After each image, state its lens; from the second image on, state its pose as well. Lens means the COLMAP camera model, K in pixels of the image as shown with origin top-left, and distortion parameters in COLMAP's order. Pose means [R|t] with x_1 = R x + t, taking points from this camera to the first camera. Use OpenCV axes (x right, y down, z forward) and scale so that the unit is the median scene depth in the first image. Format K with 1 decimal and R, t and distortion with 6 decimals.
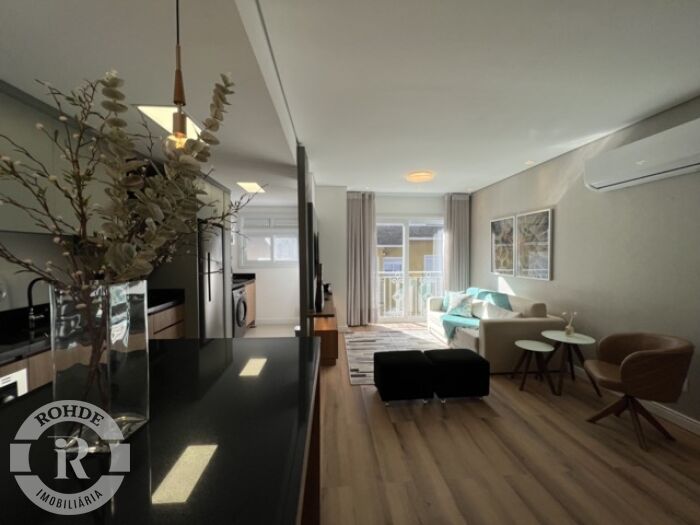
lens RADIAL K [[279.1, 0, 349.5], [0, 279.1, 259.0], [0, 0, 1]] dist [-0.002494, 0.000226]
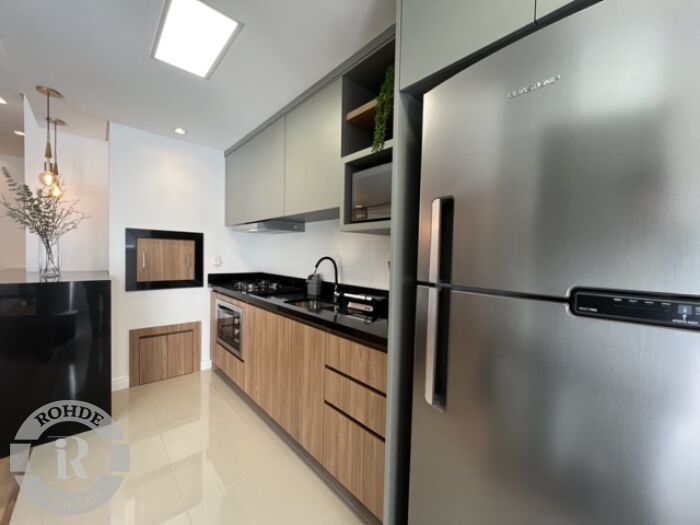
lens RADIAL K [[279.1, 0, 349.6], [0, 279.1, 262.6], [0, 0, 1]] dist [-0.002494, 0.000226]
pose [[-0.783876, -0.000583, -0.620917, -0.215532], [-0.035774, 0.998381, 0.044226, 0.015522], [0.619885, 0.056881, -0.782628, 0.819864]]
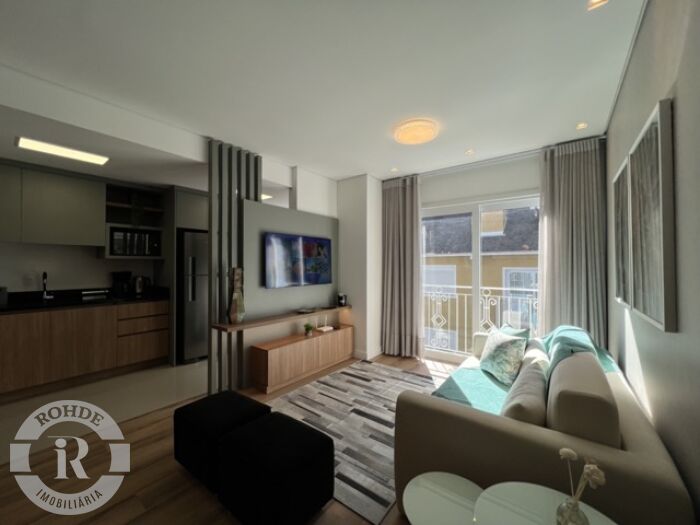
lens RADIAL K [[279.1, 0, 349.0], [0, 279.1, 261.9], [0, 0, 1]] dist [-0.002494, 0.000226]
pose [[0.746422, -0.007083, -0.665436, 0.516138], [-0.014239, 0.999544, -0.026611, 0.011215], [0.665321, 0.029338, 0.745981, 0.417869]]
